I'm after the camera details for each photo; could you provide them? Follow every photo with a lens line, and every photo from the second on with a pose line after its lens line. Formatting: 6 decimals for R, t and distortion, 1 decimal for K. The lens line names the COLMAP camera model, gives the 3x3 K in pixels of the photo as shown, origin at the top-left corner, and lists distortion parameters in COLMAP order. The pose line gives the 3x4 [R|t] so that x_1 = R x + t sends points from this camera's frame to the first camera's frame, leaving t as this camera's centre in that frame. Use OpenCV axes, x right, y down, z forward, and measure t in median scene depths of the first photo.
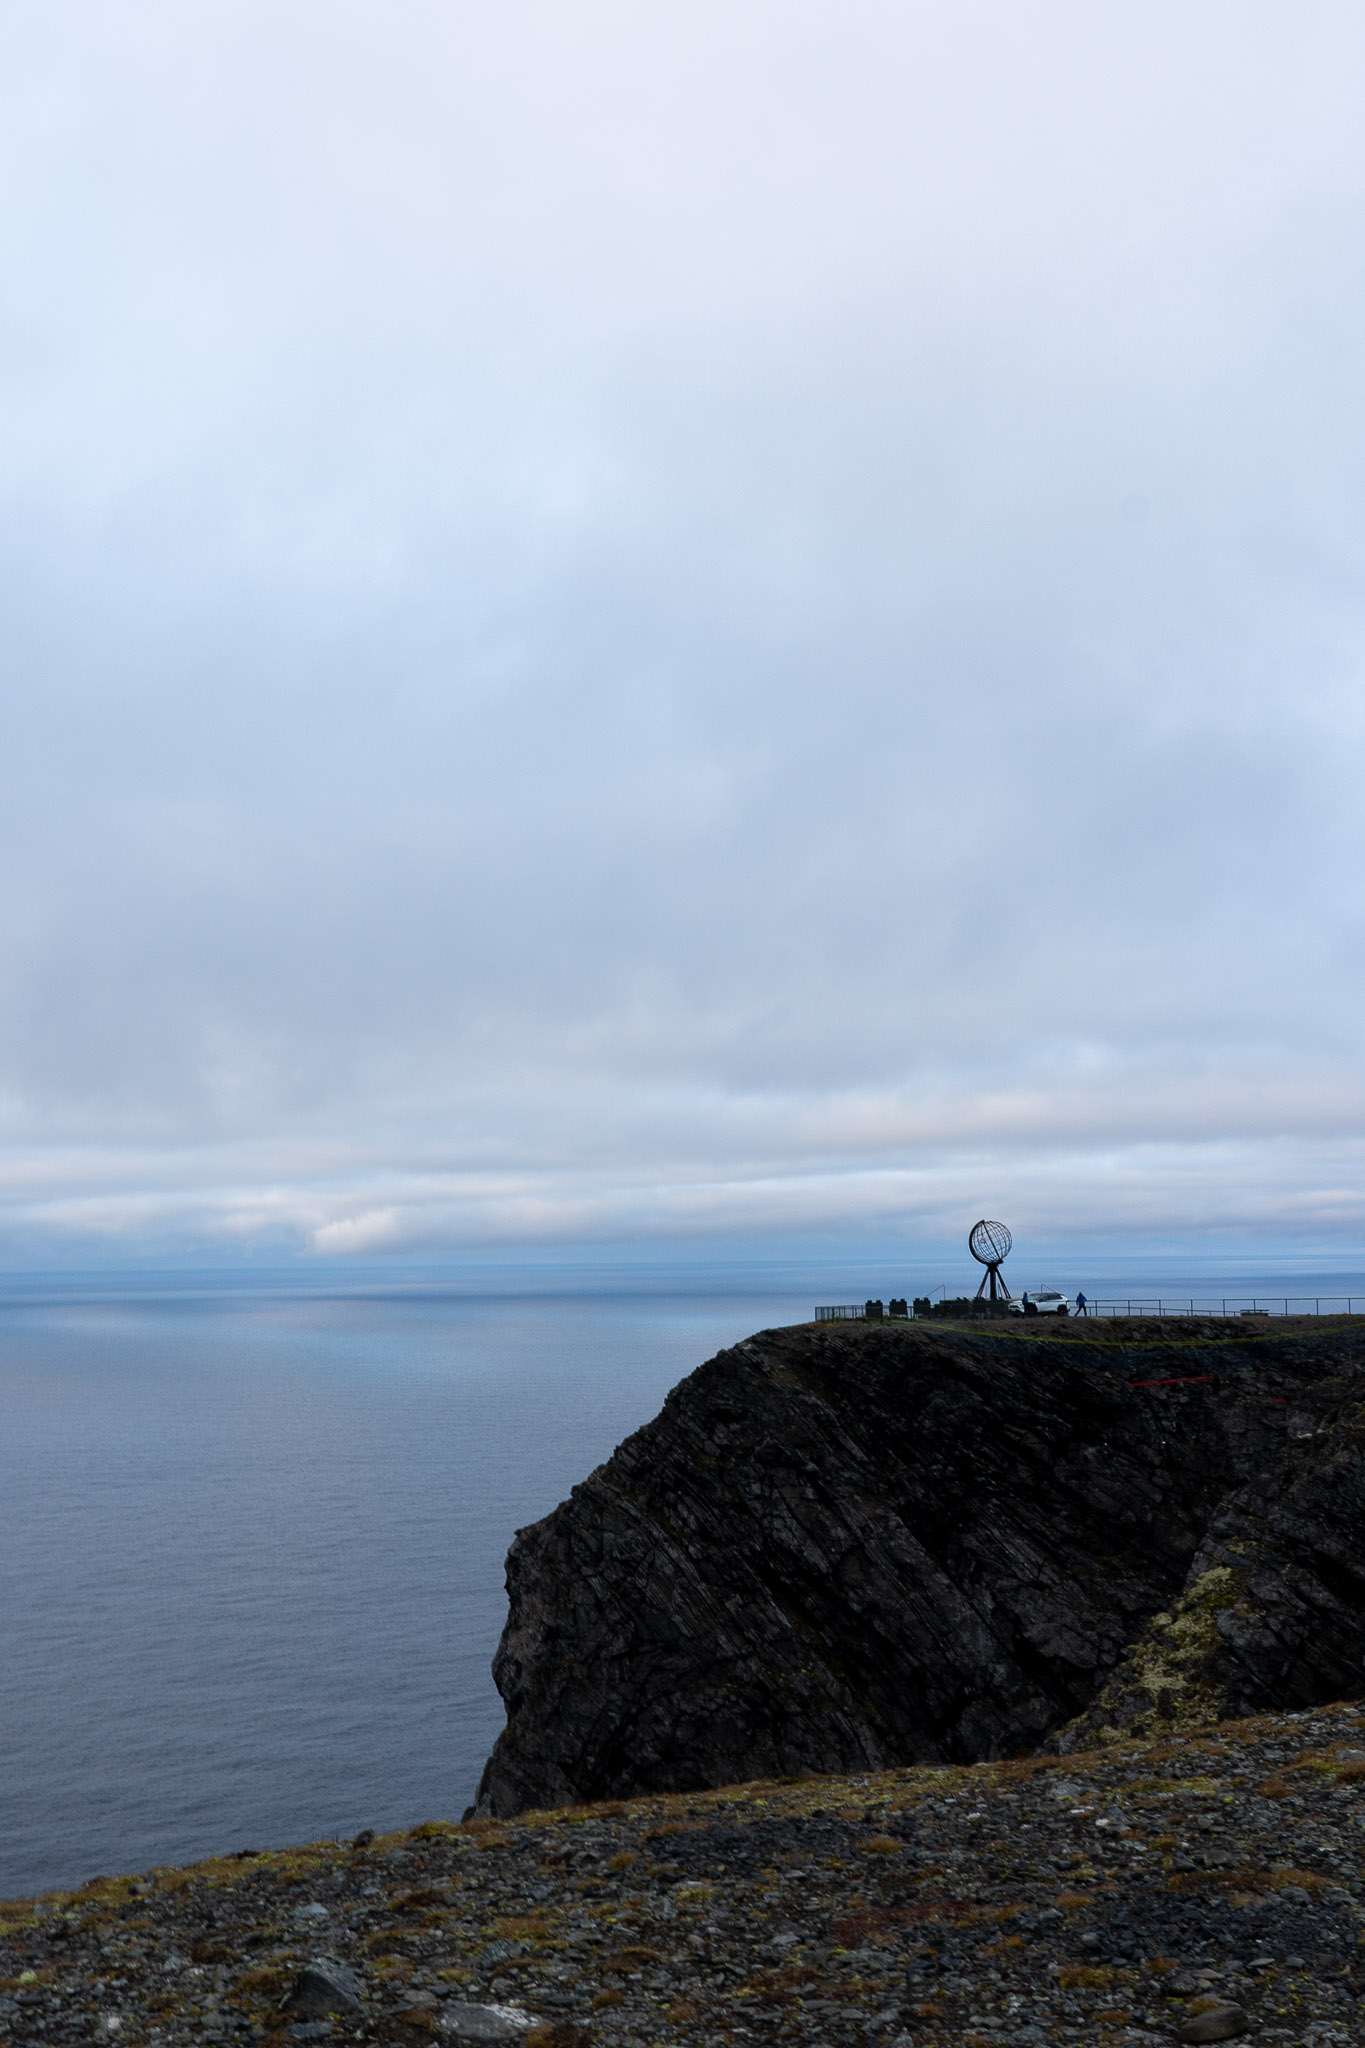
lens RADIAL K [[2156.9, 0, 681.4], [0, 2156.9, 1022.5], [0, 0, 1]] dist [-0.019966, 0.000000]
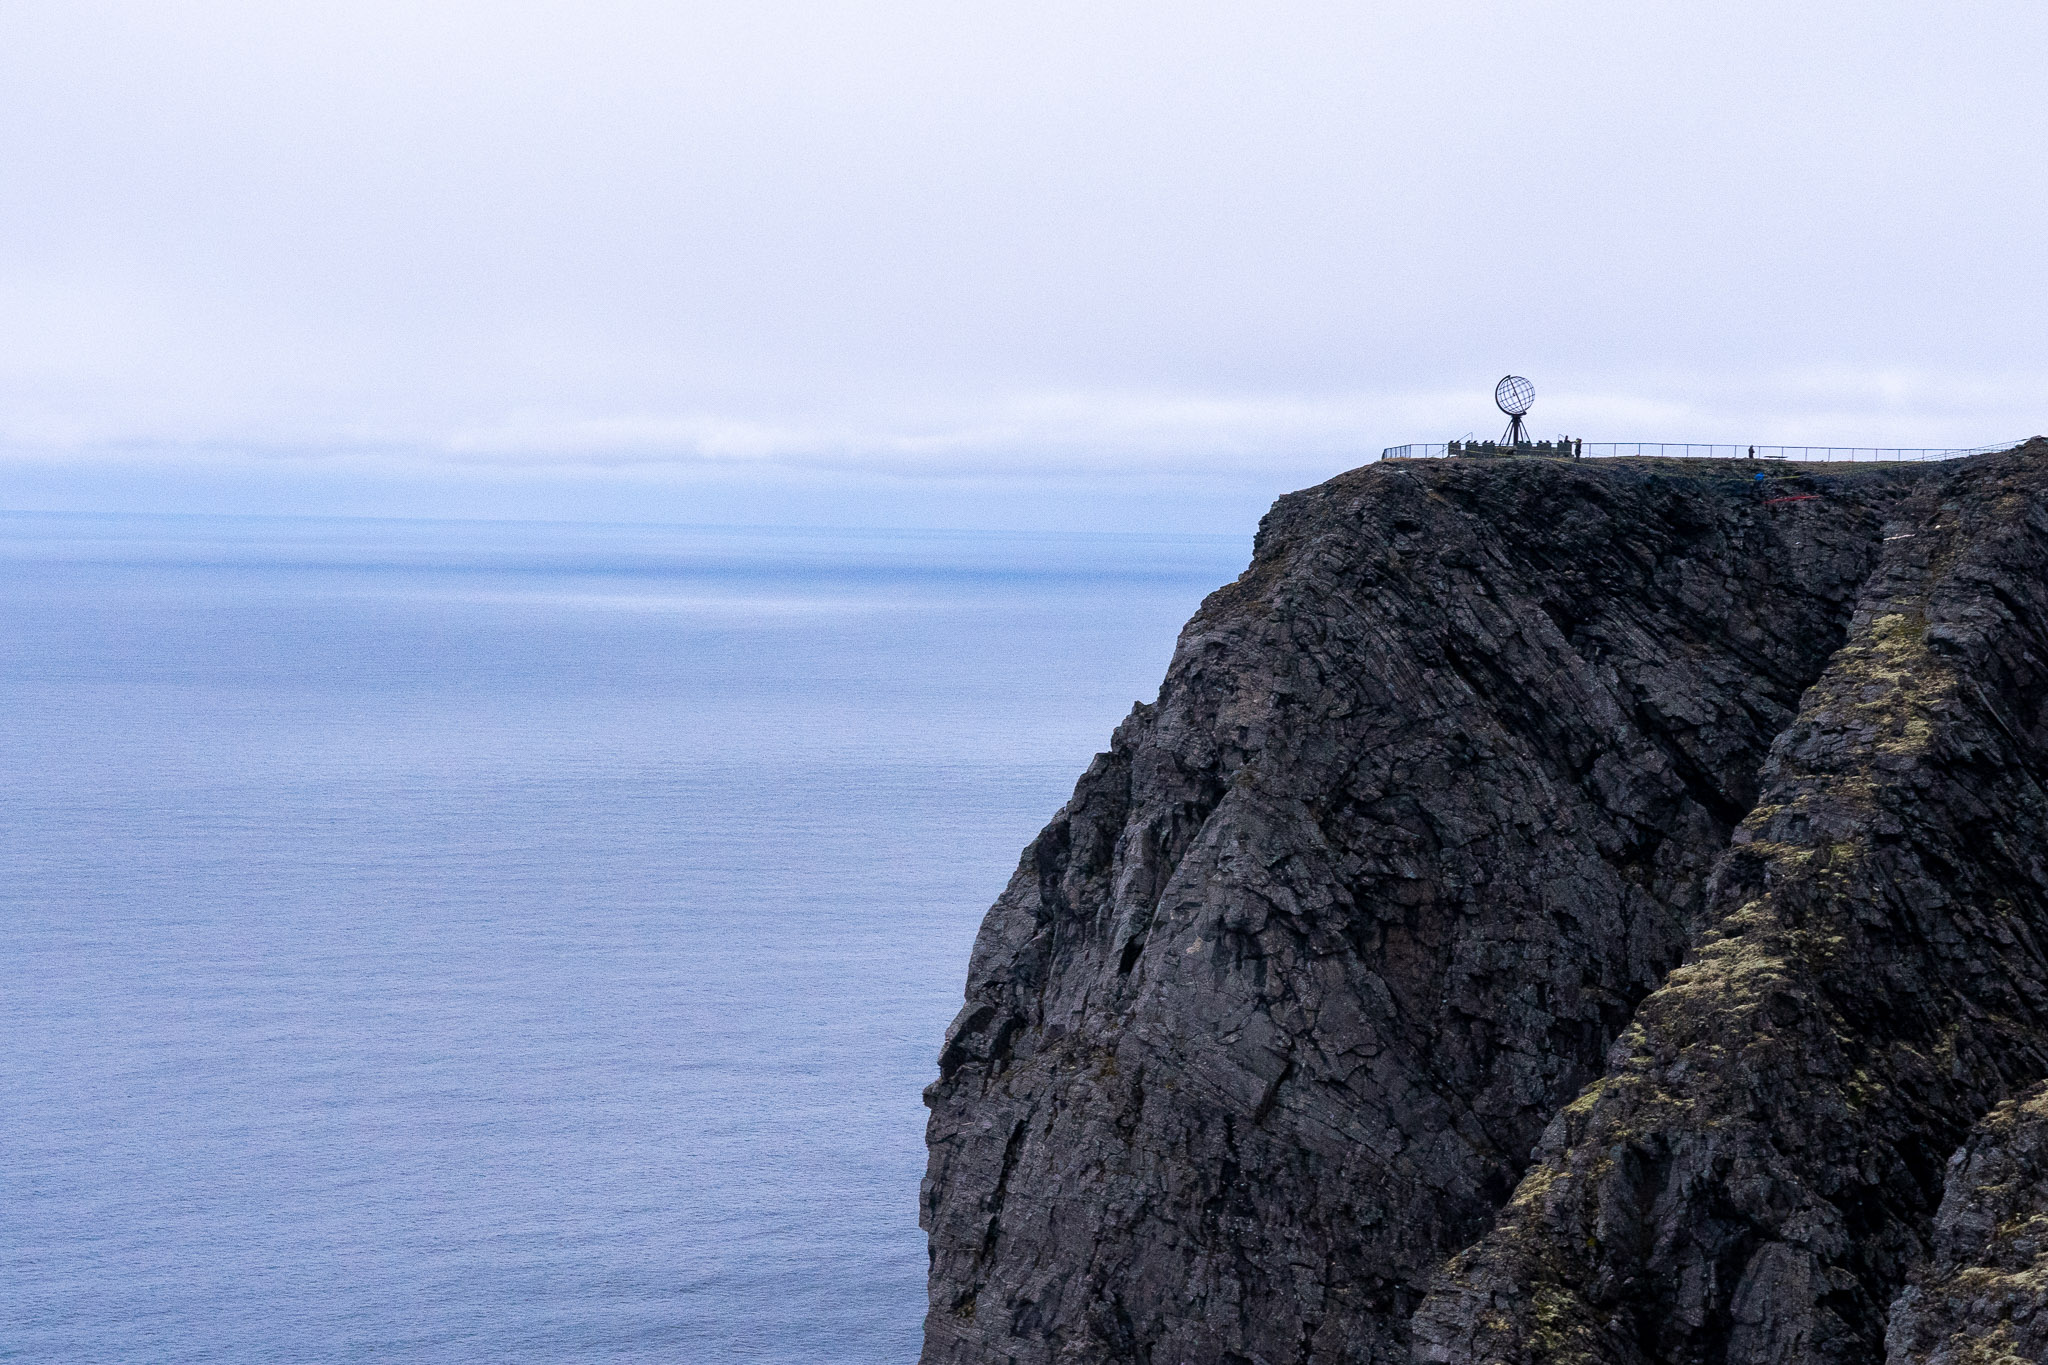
lens RADIAL K [[4276.2, 0, 1024.3], [0, 4276.2, 682.5], [0, 0, 1]] dist [-0.031866, 0.000000]
pose [[0.933688, 0.014302, 0.357801, -1.048647], [-0.066755, 0.988638, 0.134682, -0.036712], [-0.351809, -0.149636, 0.924034, -1.148531]]
